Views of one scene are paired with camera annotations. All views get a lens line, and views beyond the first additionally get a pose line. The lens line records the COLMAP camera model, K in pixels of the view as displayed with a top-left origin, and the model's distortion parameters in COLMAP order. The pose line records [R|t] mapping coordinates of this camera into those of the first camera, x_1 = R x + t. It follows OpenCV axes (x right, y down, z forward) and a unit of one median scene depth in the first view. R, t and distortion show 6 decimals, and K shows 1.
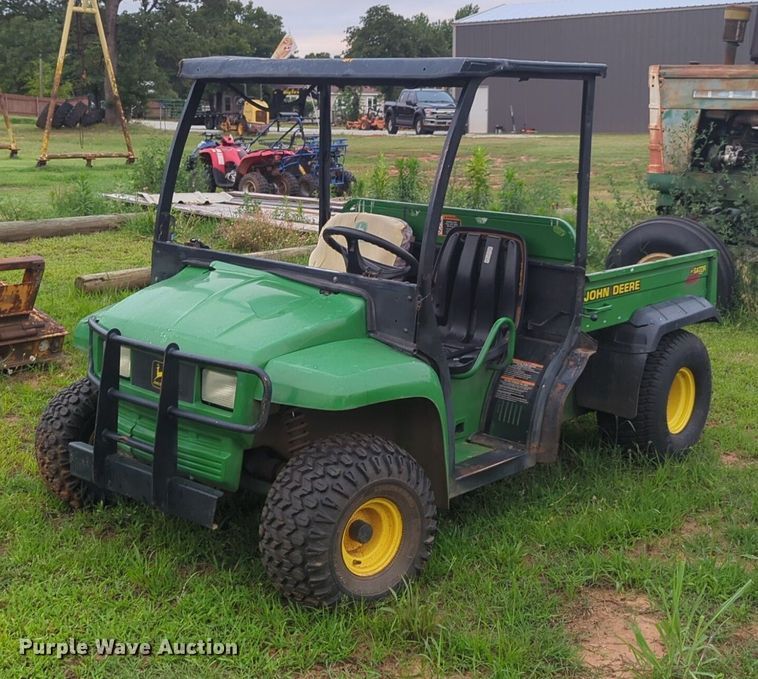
lens RADIAL K [[1119.7, 0, 378.2], [0, 1119.7, 299.8], [0, 0, 1]] dist [0.069001, -0.132783]
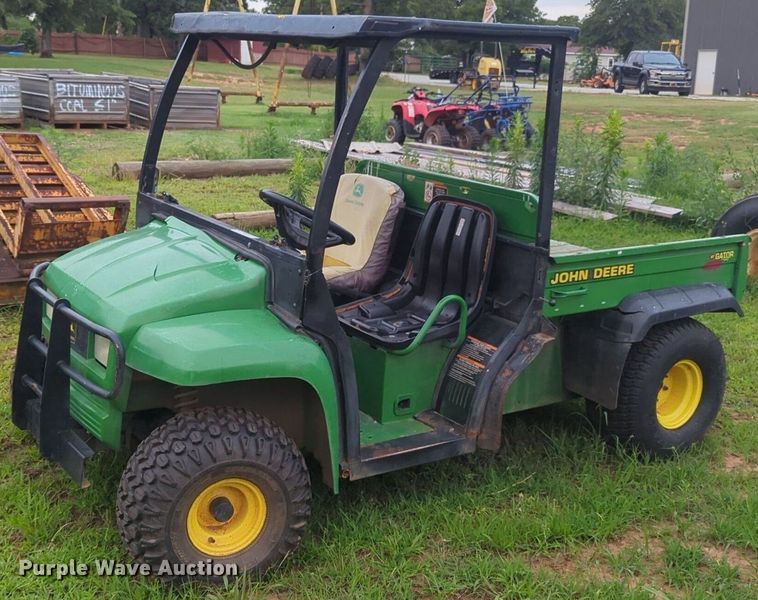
lens RADIAL K [[981.2, 0, 379.0], [0, 981.2, 300.0], [0, 0, 1]] dist [0.094954, -0.284982]
pose [[0.970023, 0.082811, -0.228469, 0.223596], [-0.067859, 0.995053, 0.072555, -0.033510], [0.233348, -0.054876, 0.970844, 0.161960]]
